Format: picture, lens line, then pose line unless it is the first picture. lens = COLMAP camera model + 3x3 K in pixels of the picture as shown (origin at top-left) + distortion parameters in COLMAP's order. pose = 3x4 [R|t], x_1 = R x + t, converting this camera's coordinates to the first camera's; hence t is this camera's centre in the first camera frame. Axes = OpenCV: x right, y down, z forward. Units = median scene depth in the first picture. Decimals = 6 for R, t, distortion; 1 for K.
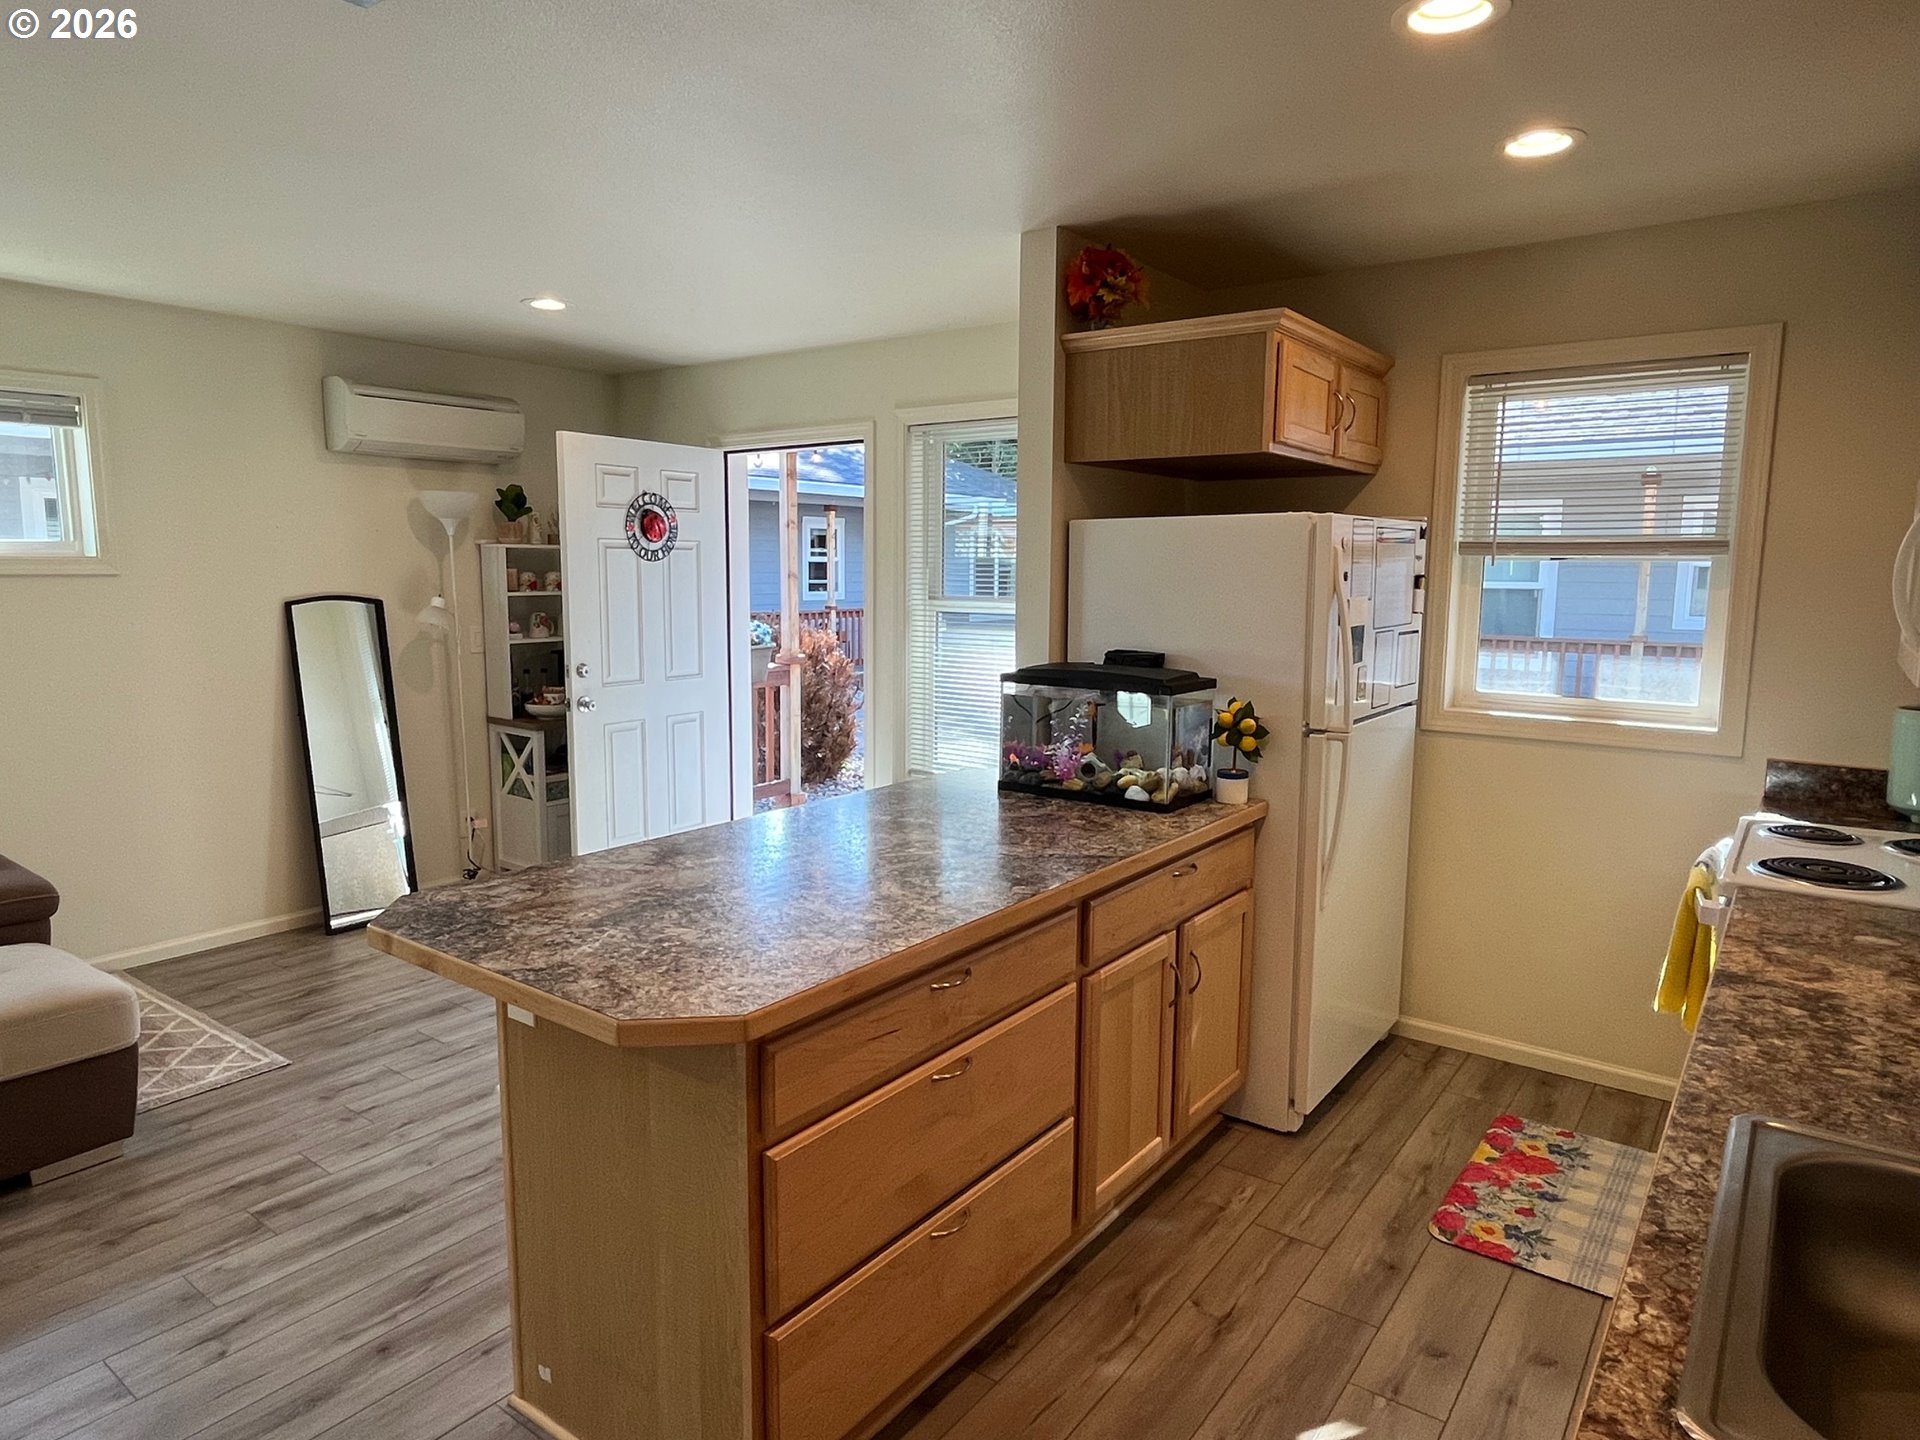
lens RADIAL K [[1158.7, 0, 957.2], [0, 1158.7, 727.1], [0, 0, 1]] dist [0.008269, 0.004458]
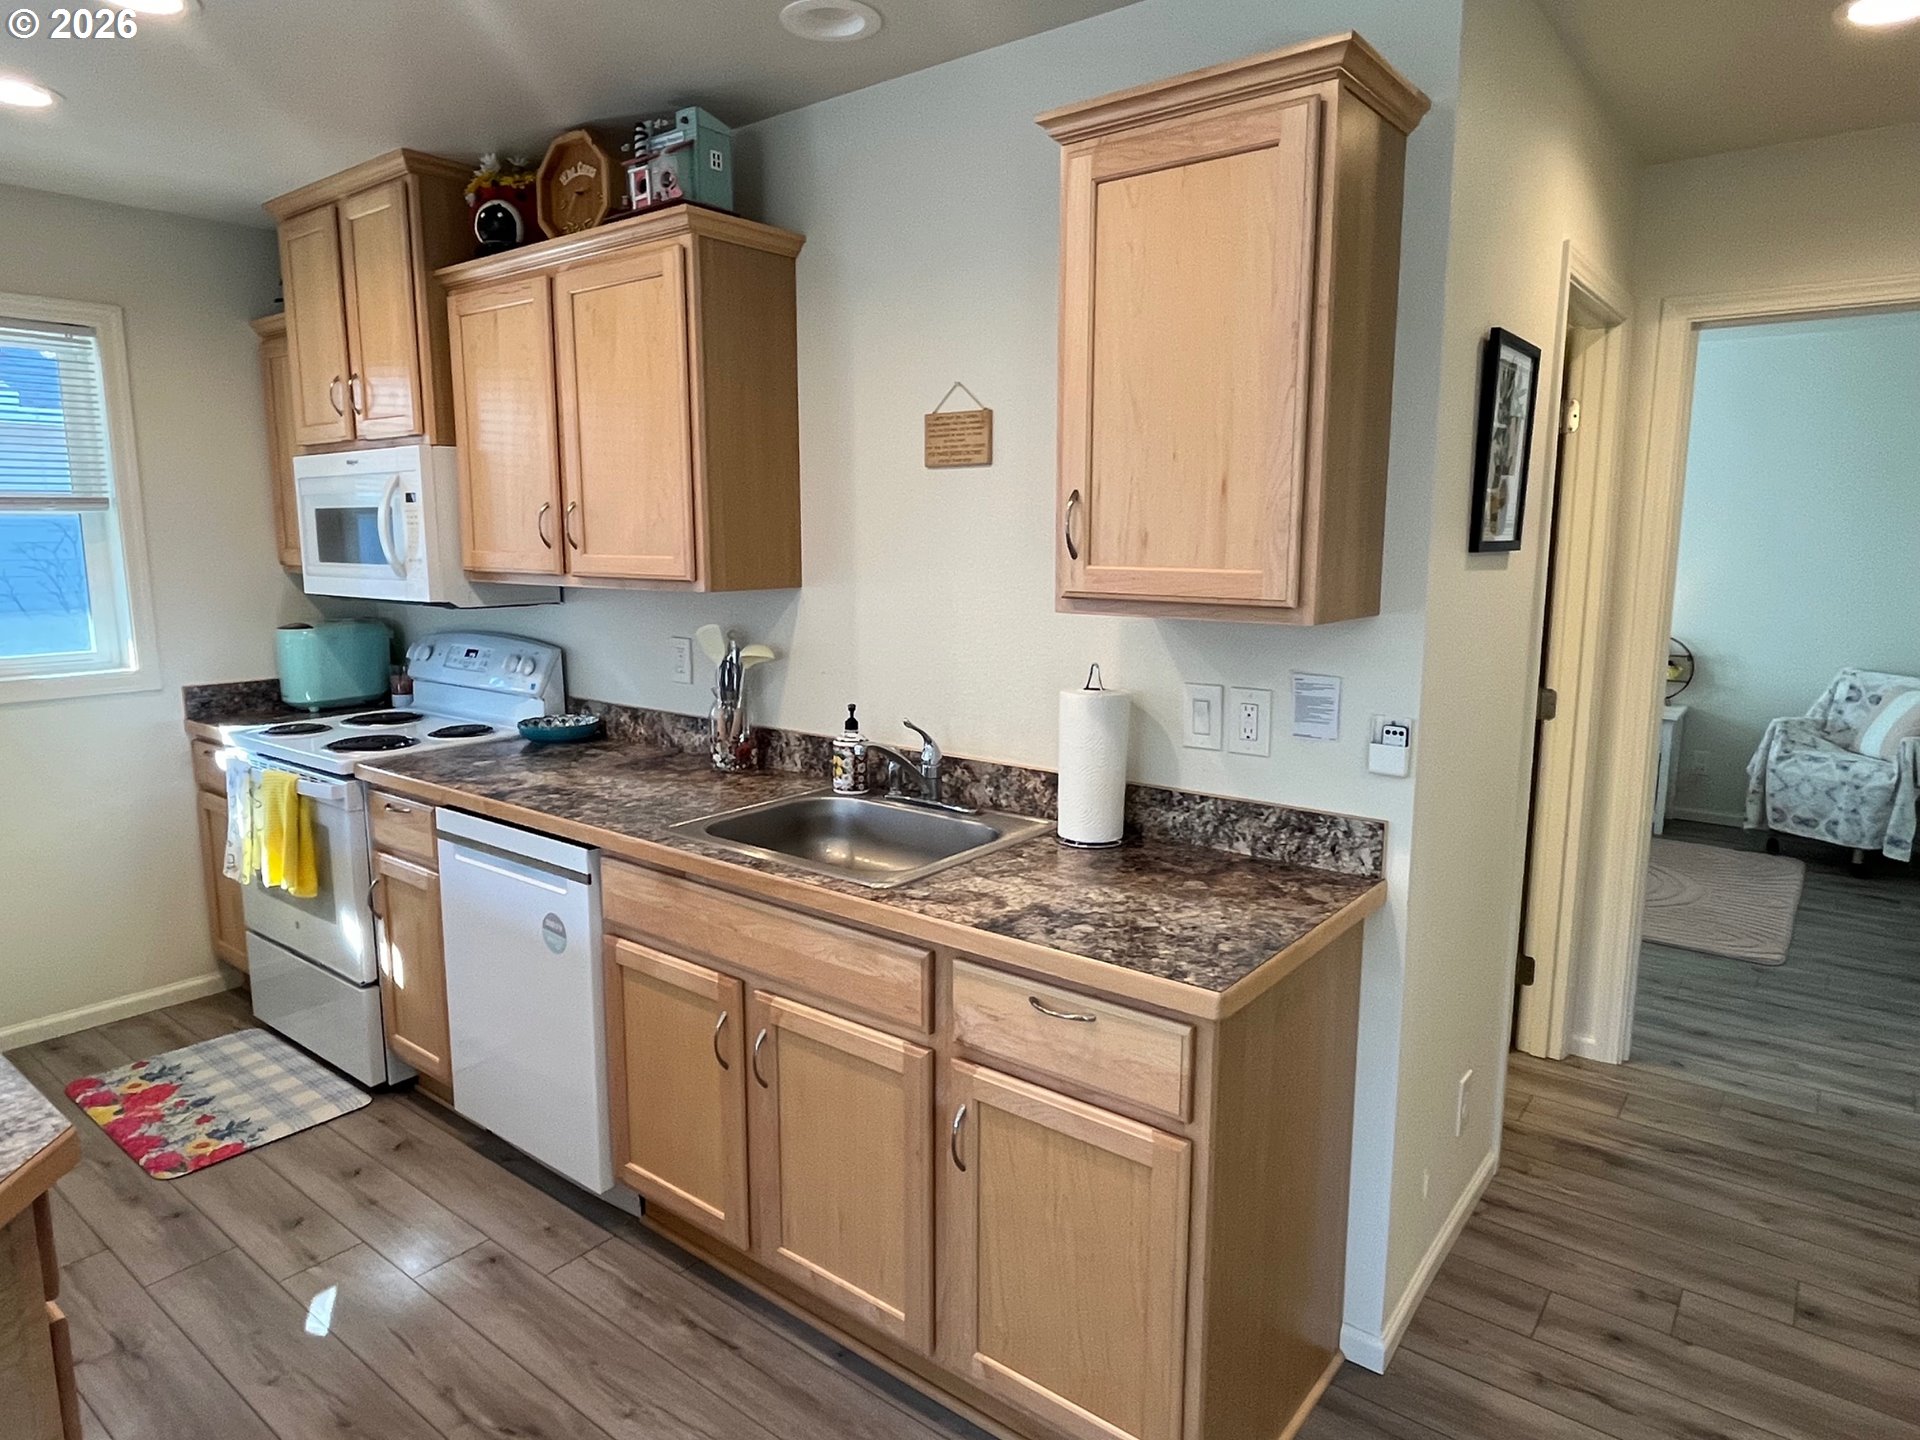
lens RADIAL K [[1158.7, 0, 957.8], [0, 1158.7, 720.9], [0, 0, 1]] dist [0.008269, 0.004458]
pose [[0.011424, -0.169576, 0.985451, -0.512867], [0.133424, 0.976961, 0.166569, -0.033343], [-0.990993, 0.129580, 0.033786, 0.220640]]
